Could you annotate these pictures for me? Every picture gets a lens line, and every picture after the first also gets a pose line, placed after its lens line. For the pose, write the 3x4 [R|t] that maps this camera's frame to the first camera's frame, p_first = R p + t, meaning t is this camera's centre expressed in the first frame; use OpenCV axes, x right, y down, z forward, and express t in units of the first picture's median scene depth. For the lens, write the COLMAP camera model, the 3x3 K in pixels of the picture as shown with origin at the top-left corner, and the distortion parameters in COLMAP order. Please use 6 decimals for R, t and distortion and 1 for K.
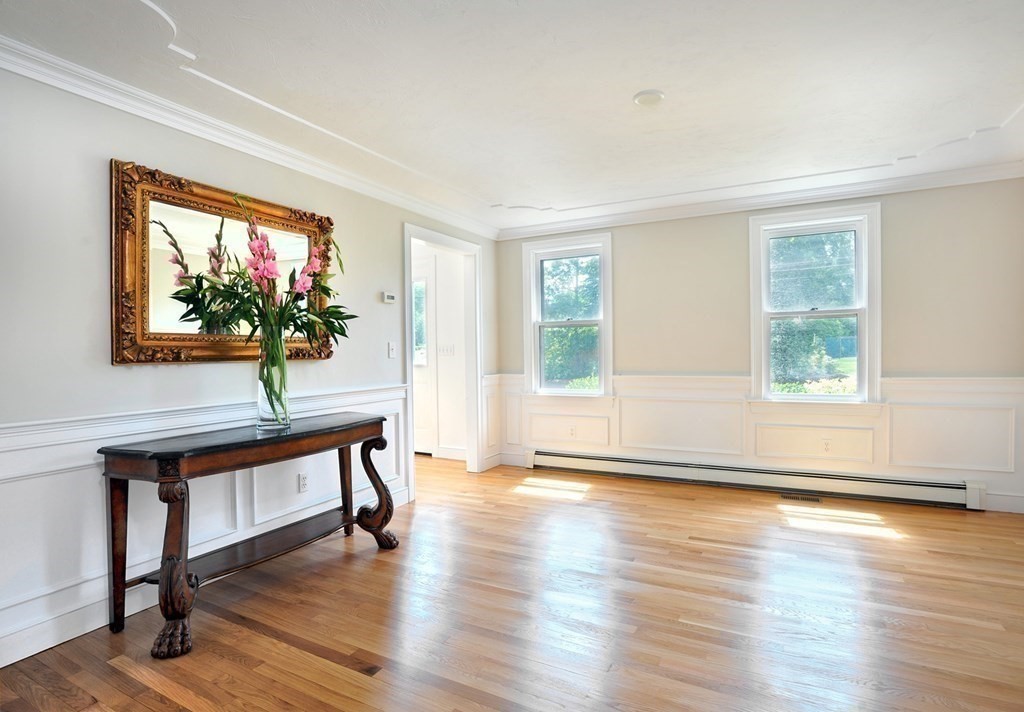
lens RADIAL K [[506.4, 0, 512.0], [0, 506.4, 356.0], [0, 0, 1]] dist [-0.063493, -0.000079]
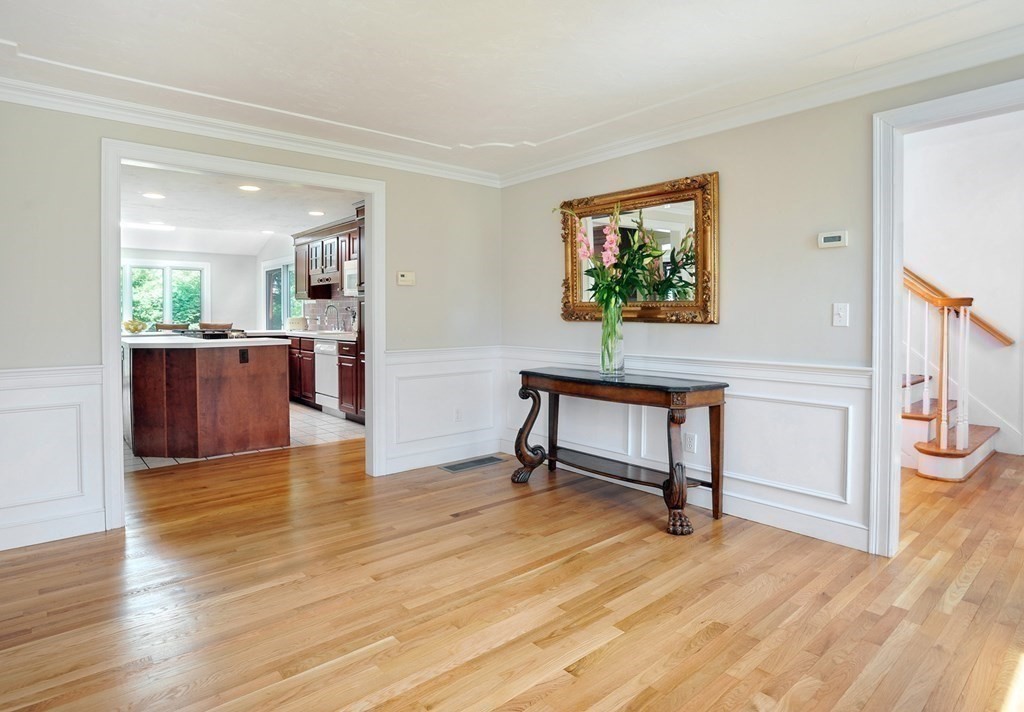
lens RADIAL K [[592.3, 0, 509.2], [0, 592.3, 329.3], [0, 0, 1]] dist [-0.001475, -0.000358]
pose [[-0.349965, 0.035154, -0.936103, 1.064181], [-0.006717, 0.999176, 0.040033, -0.033361], [0.936739, 0.020298, -0.349440, 1.353121]]
